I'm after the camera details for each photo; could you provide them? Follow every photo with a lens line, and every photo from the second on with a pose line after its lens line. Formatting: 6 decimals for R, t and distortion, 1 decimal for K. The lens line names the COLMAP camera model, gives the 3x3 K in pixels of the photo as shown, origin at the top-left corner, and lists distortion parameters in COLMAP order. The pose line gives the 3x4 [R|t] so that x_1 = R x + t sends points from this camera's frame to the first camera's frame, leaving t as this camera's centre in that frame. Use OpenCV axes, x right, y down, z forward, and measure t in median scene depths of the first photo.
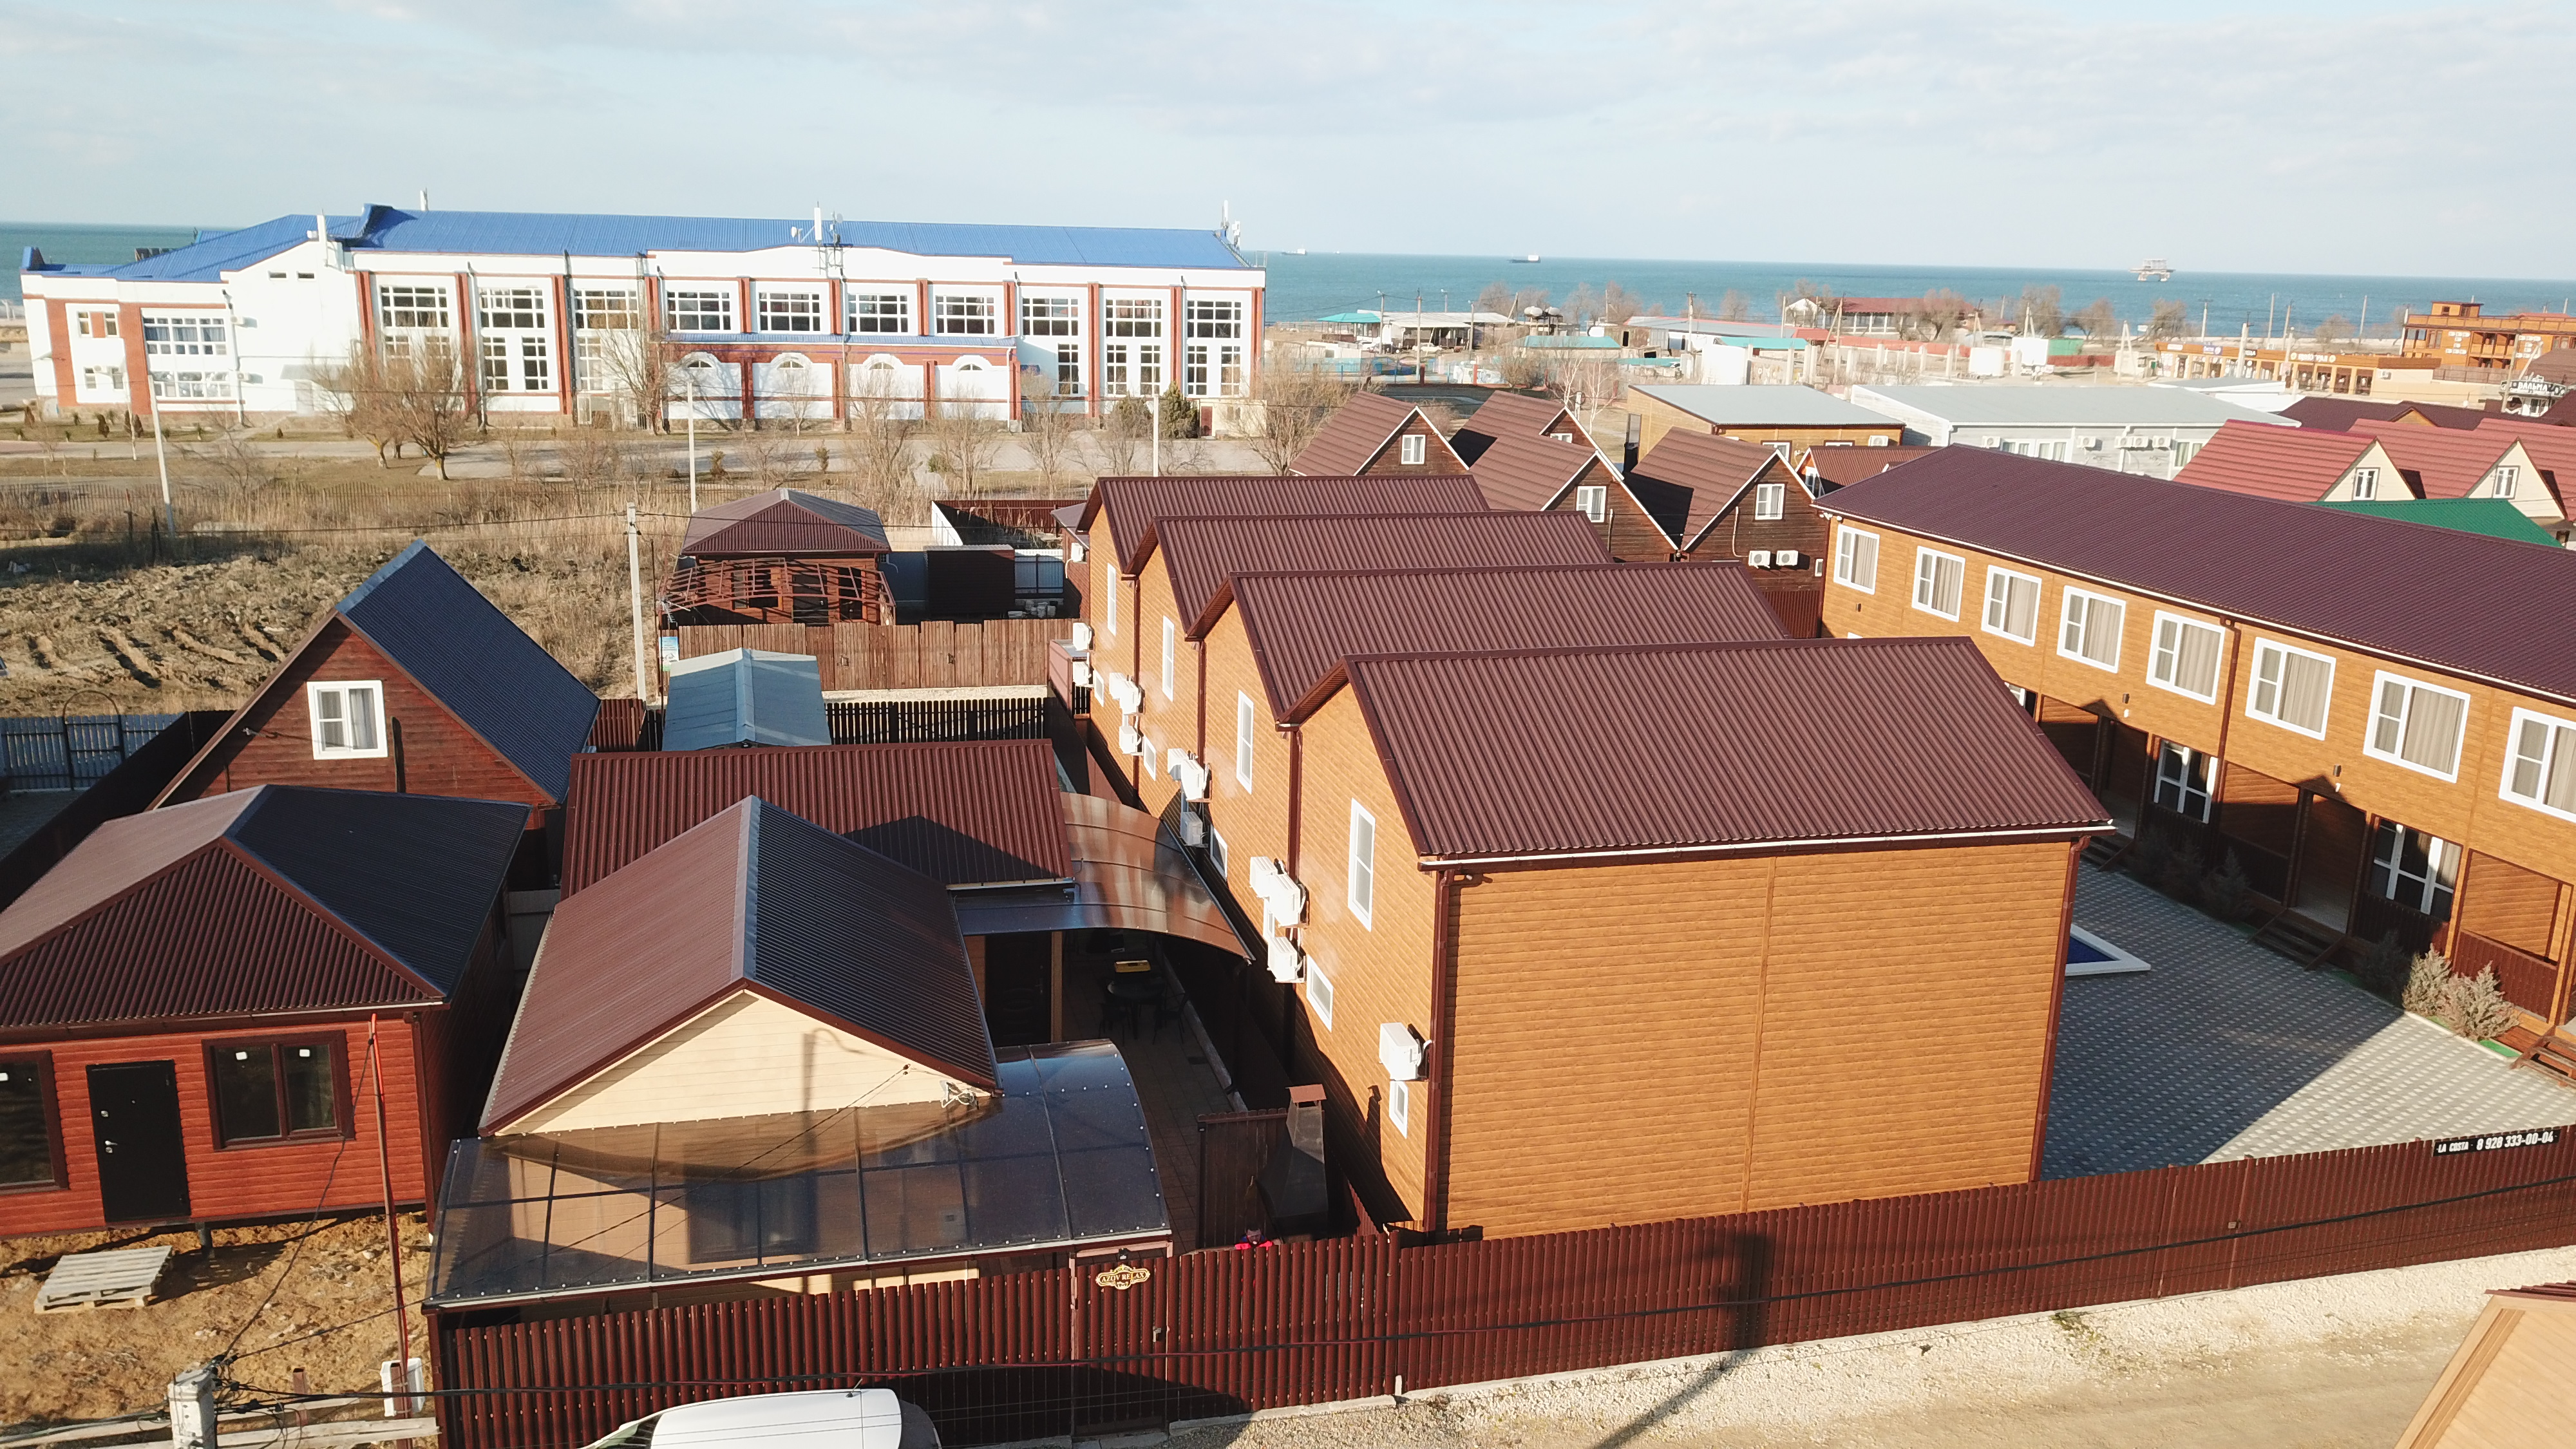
lens RADIAL K [[1961.5, 0, 1288.0], [0, 1961.5, 724.5], [0, 0, 1]] dist [0.080644, -0.152906]
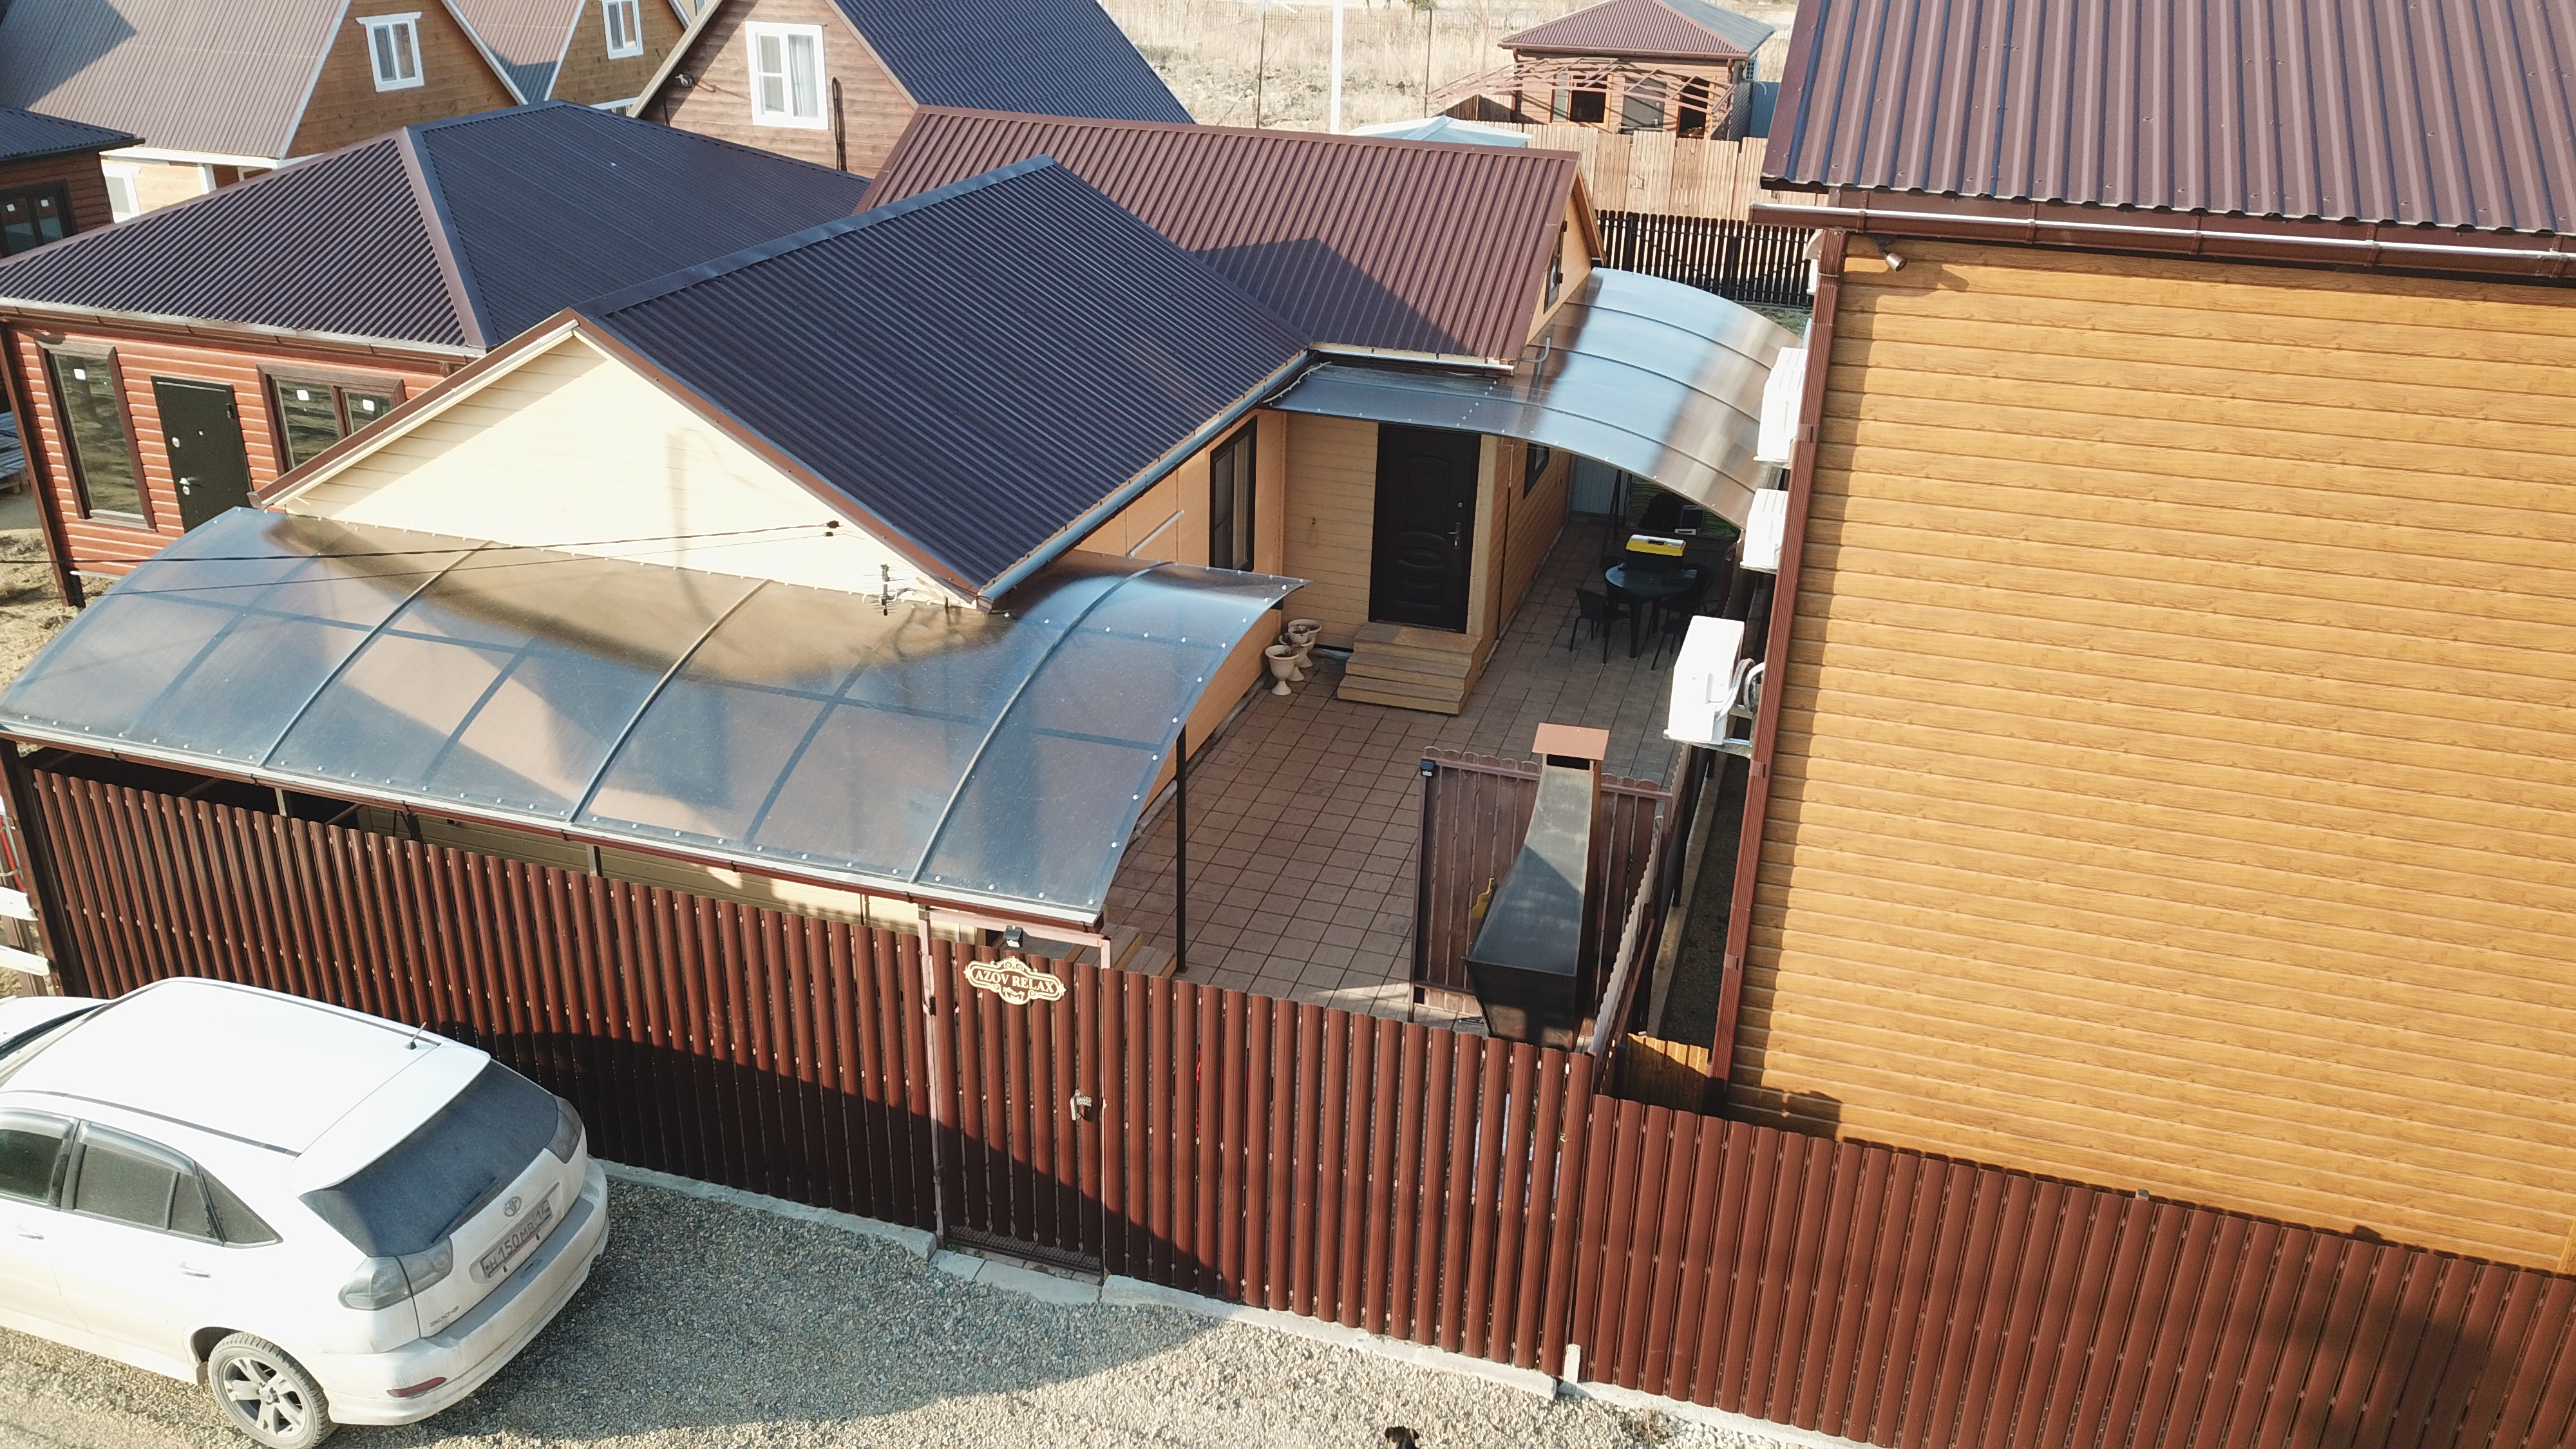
lens RADIAL K [[1961.5, 0, 1288.0], [0, 1961.5, 724.5], [0, 0, 1]] dist [0.080644, -0.152906]
pose [[0.851588, 0.206760, -0.481714, 0.193512], [-0.125881, 0.972699, 0.194964, 0.102734], [0.508873, -0.105391, 0.854366, 0.577024]]
